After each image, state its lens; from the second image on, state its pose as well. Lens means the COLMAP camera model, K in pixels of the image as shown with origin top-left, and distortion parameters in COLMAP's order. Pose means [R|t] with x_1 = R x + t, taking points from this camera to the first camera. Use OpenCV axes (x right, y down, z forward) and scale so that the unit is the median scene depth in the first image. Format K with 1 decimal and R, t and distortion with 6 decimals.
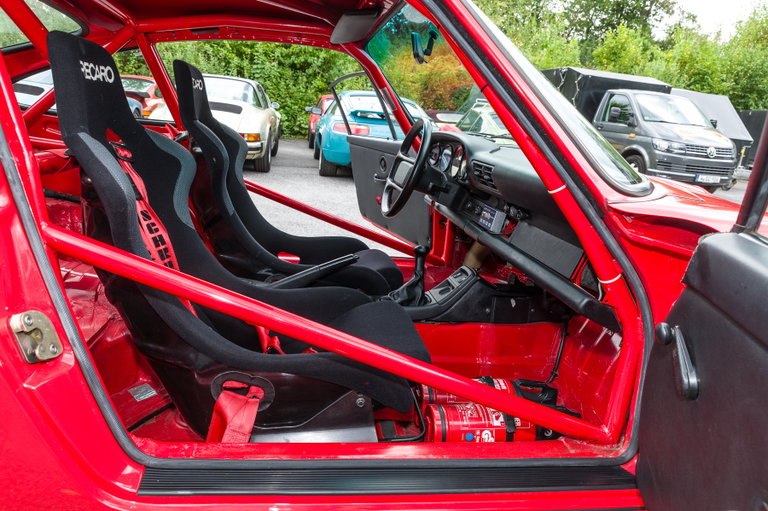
lens RADIAL K [[511.7, 0, 382.1], [0, 511.7, 260.9], [0, 0, 1]] dist [-0.010199, 0.003215]
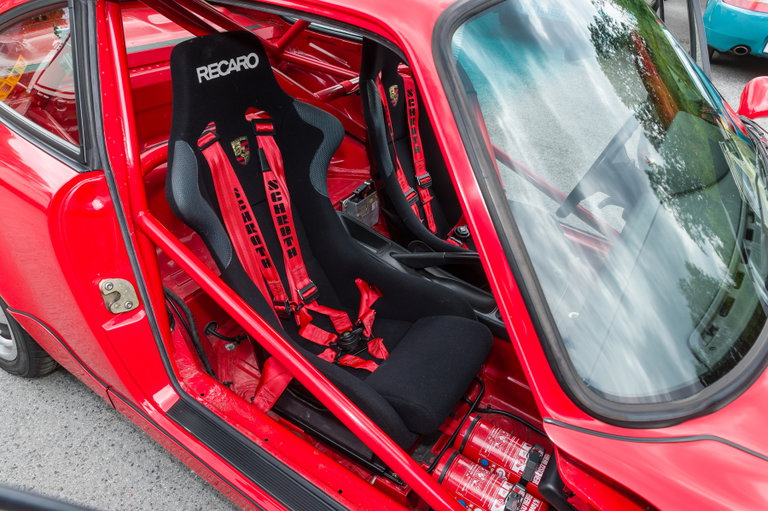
lens RADIAL K [[511.7, 0, 382.0], [0, 511.7, 257.1], [0, 0, 1]] dist [-0.010199, 0.003215]
pose [[0.756079, 0.357600, -0.548149, 0.417239], [-0.188559, 0.921039, 0.340781, -0.380175], [0.626730, -0.154299, 0.763807, 0.245191]]
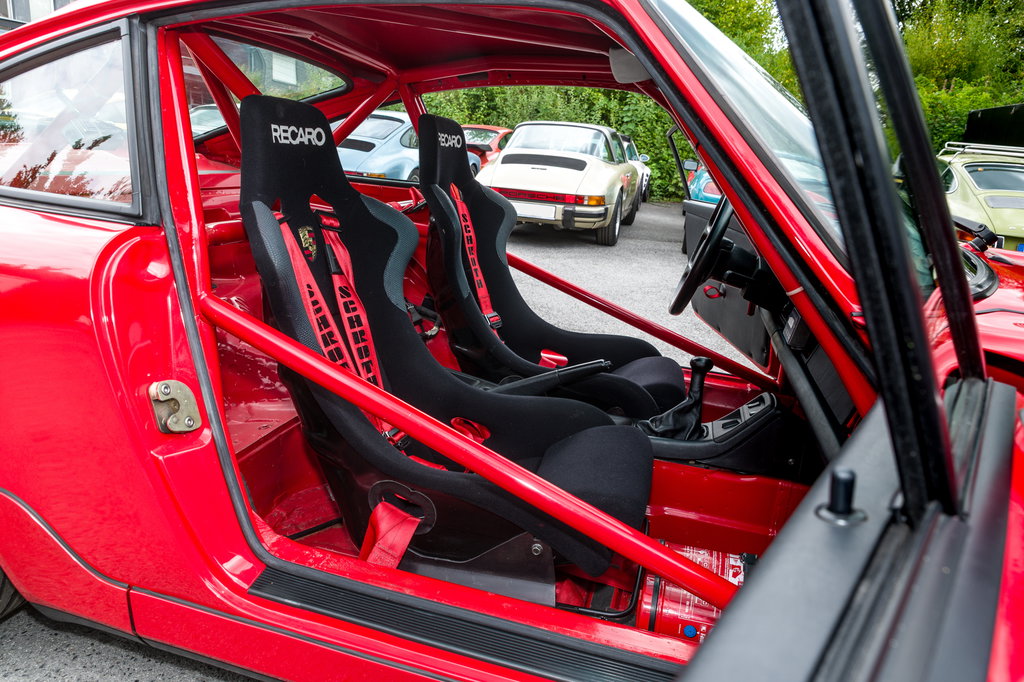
lens RADIAL K [[682.3, 0, 508.1], [0, 682.3, 347.1], [0, 0, 1]] dist [-0.010199, 0.003215]
pose [[0.916136, 0.091514, -0.390281, 0.271924], [-0.100633, 0.994919, -0.002932, -0.018683], [0.388030, 0.041961, 0.920691, 0.019201]]
